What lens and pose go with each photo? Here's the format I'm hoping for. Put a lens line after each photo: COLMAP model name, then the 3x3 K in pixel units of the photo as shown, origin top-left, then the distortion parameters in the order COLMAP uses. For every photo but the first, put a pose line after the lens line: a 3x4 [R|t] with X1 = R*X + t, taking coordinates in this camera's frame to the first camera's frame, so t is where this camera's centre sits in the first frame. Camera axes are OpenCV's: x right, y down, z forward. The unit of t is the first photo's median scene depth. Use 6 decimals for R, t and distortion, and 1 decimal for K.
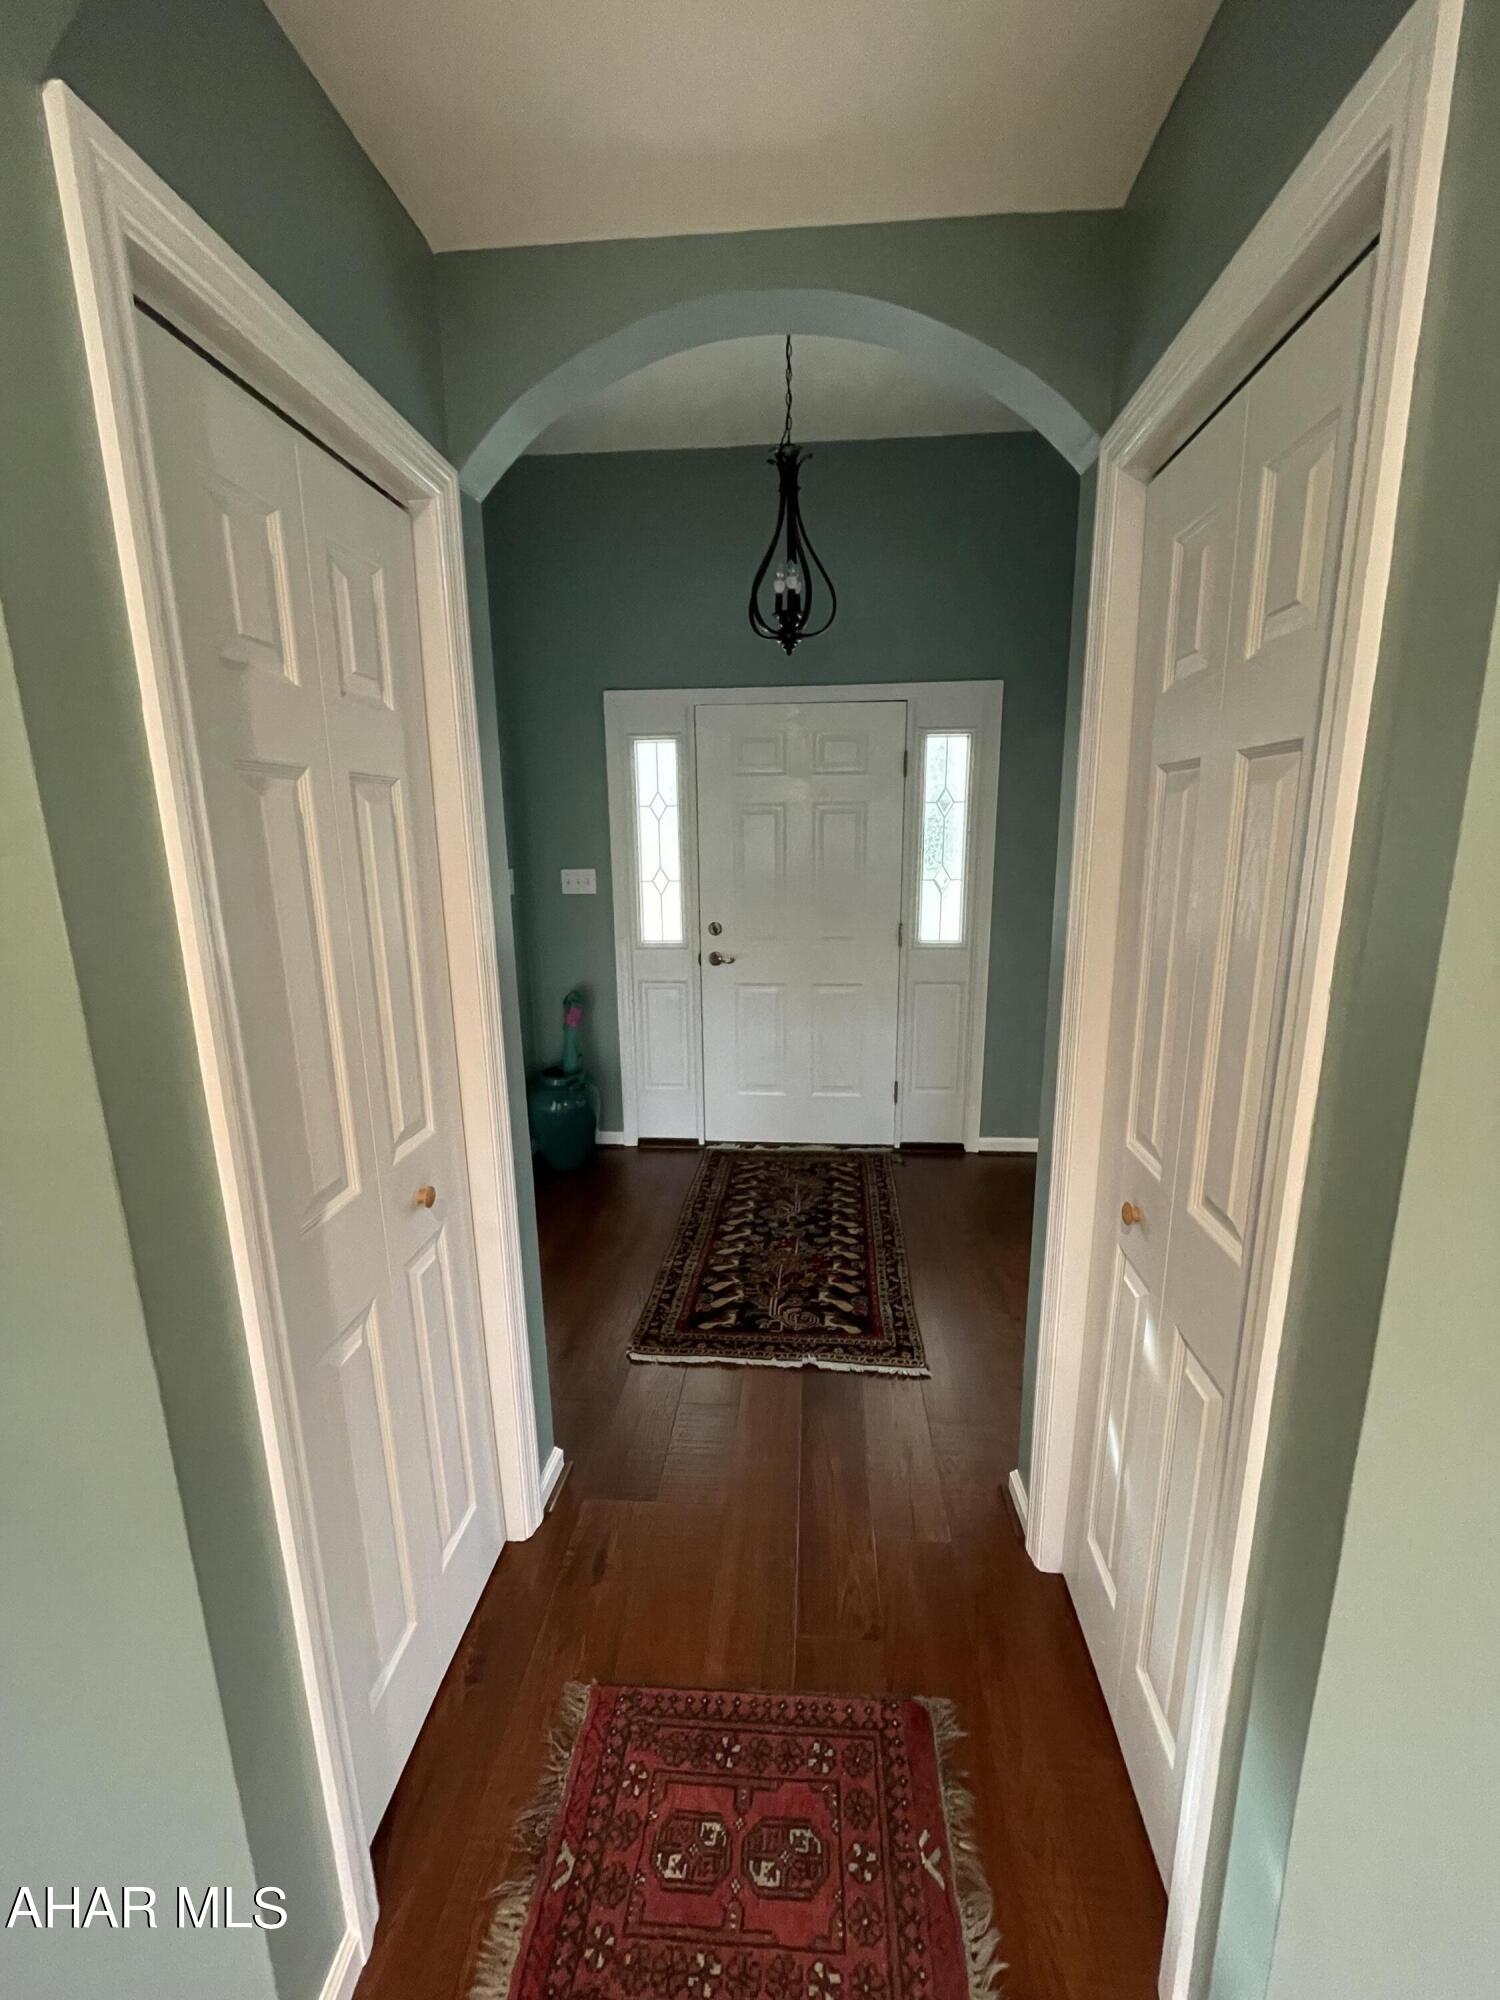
lens RADIAL K [[806.7, 0, 762.0], [0, 806.7, 1011.9], [0, 0, 1]] dist [0.001945, 0.000064]
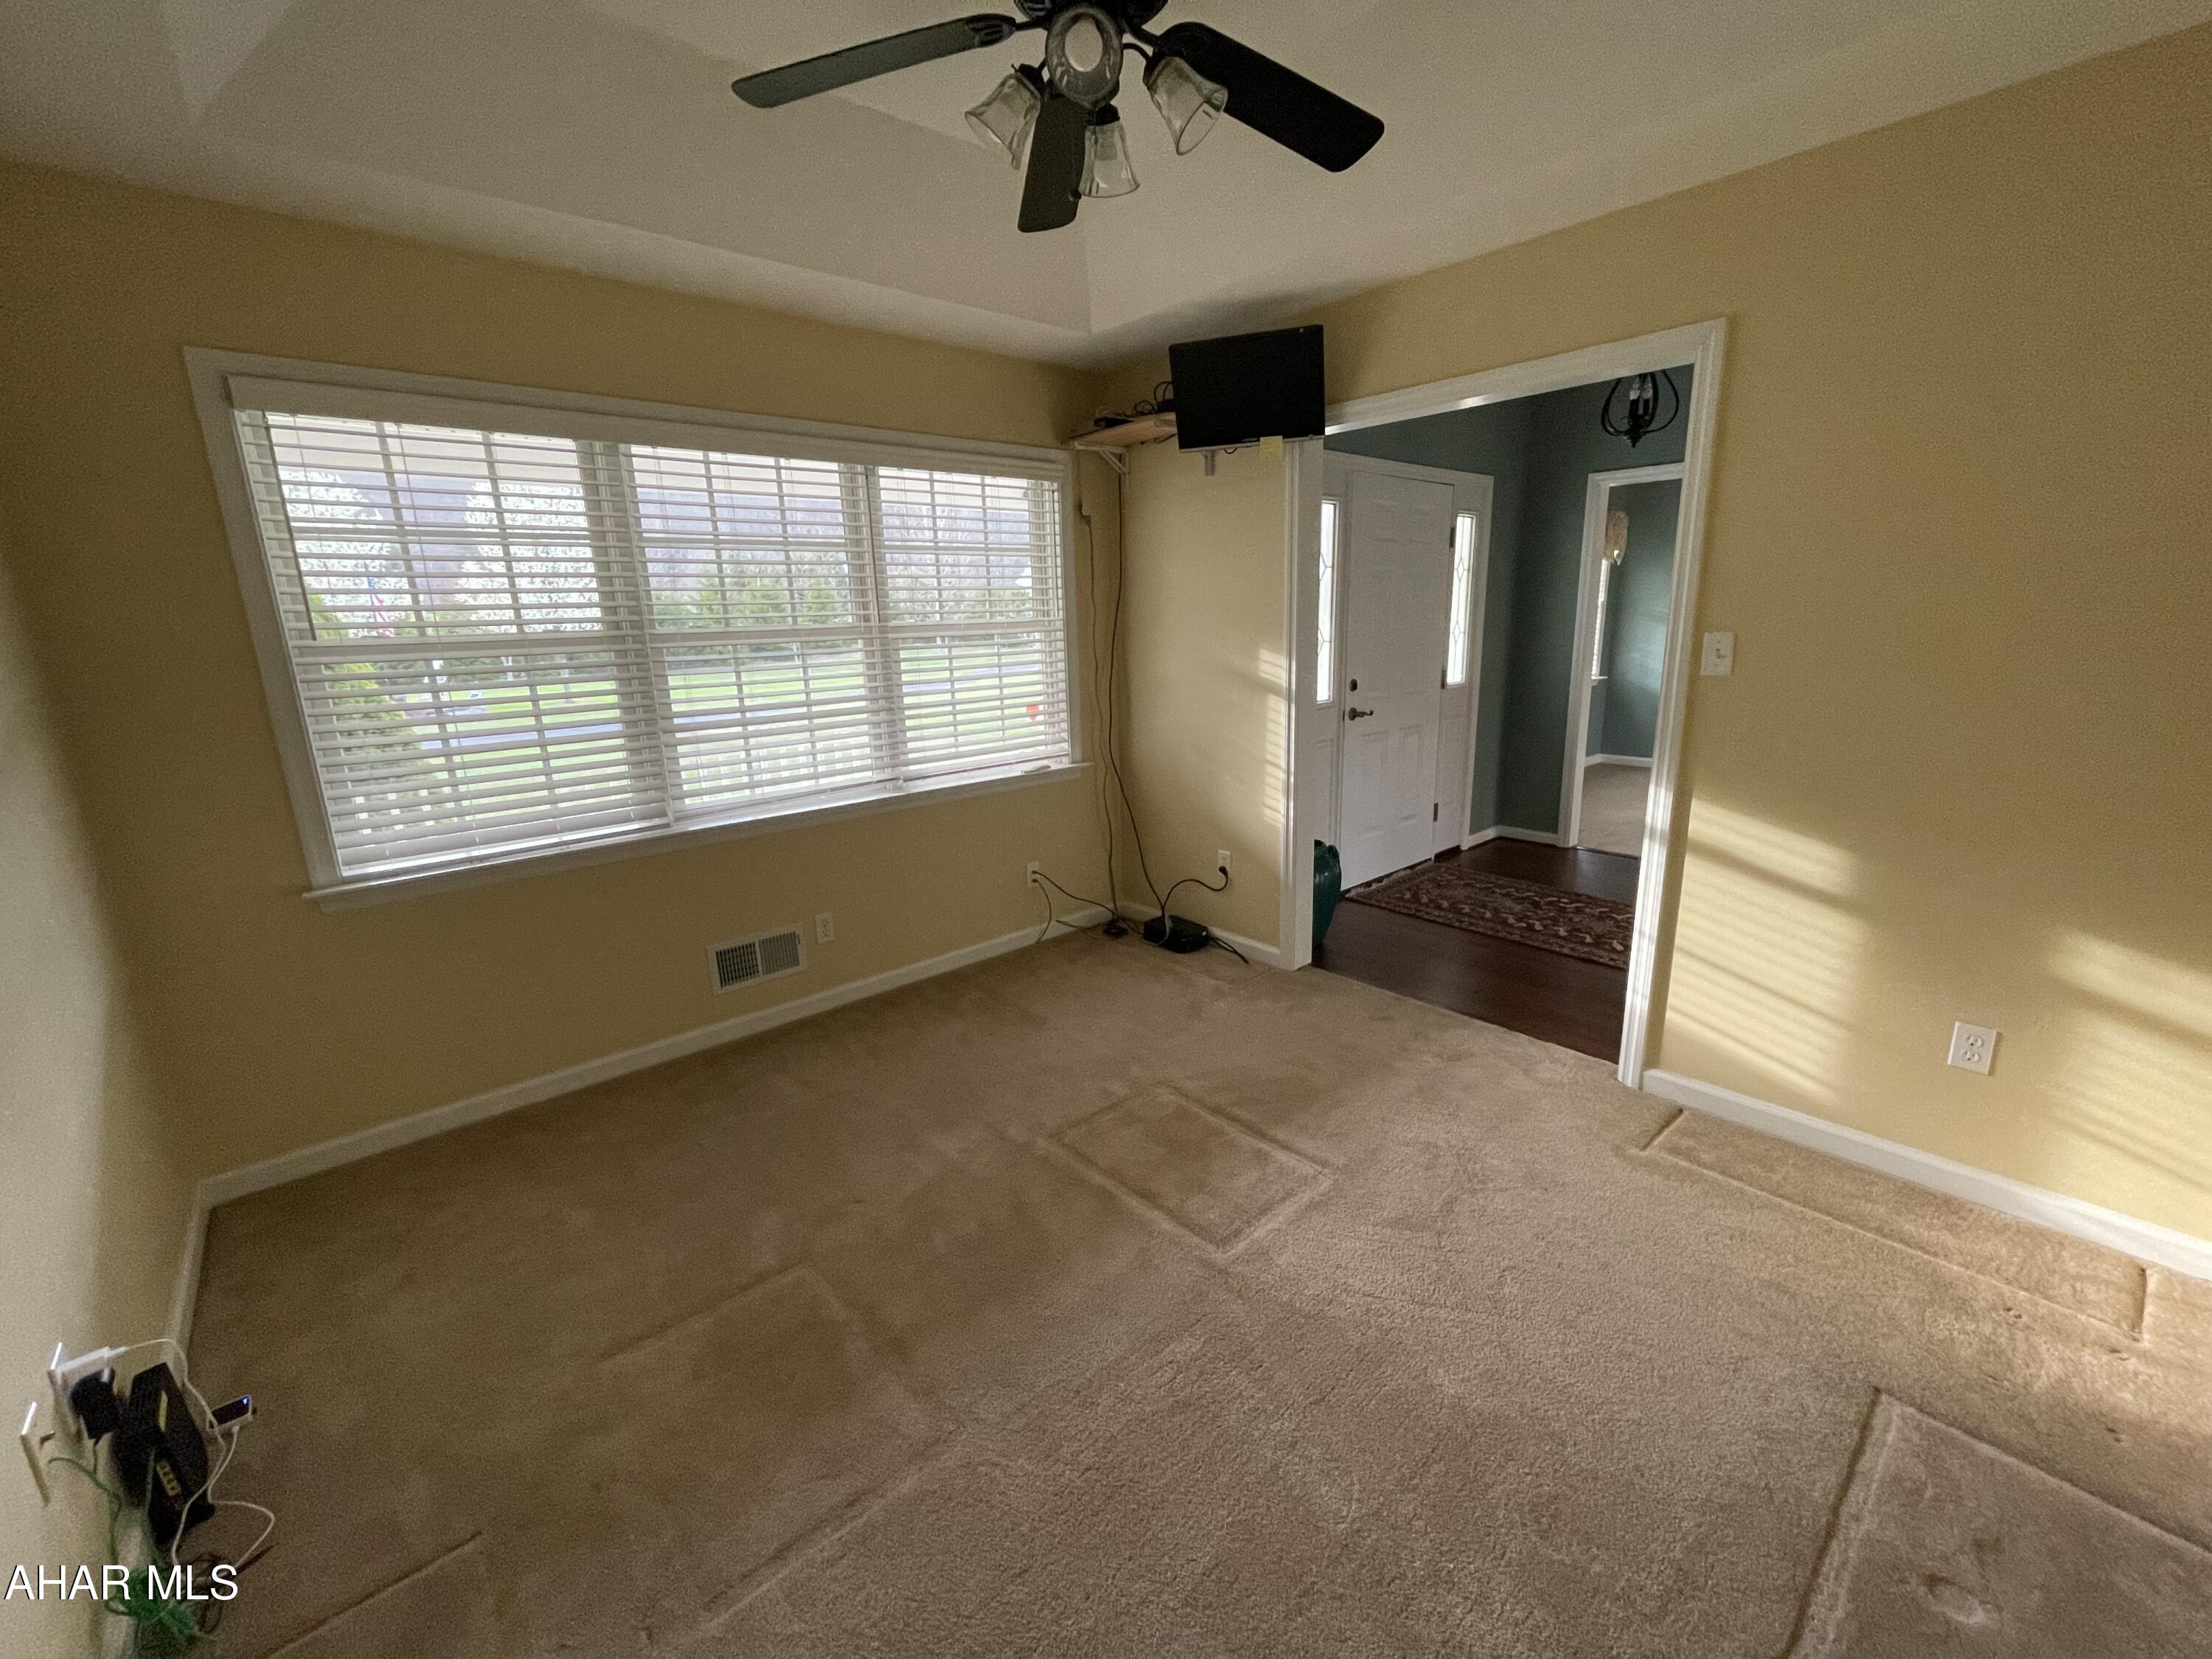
lens RADIAL K [[892.2, 0, 1108.3], [0, 892.2, 827.9], [0, 0, 1]] dist [0.001945, 0.000064]
pose [[0.701460, -0.178096, 0.690098, -1.124307], [0.177790, 0.981390, 0.072554, -0.061033], [-0.690177, 0.071799, 0.720070, 0.391179]]
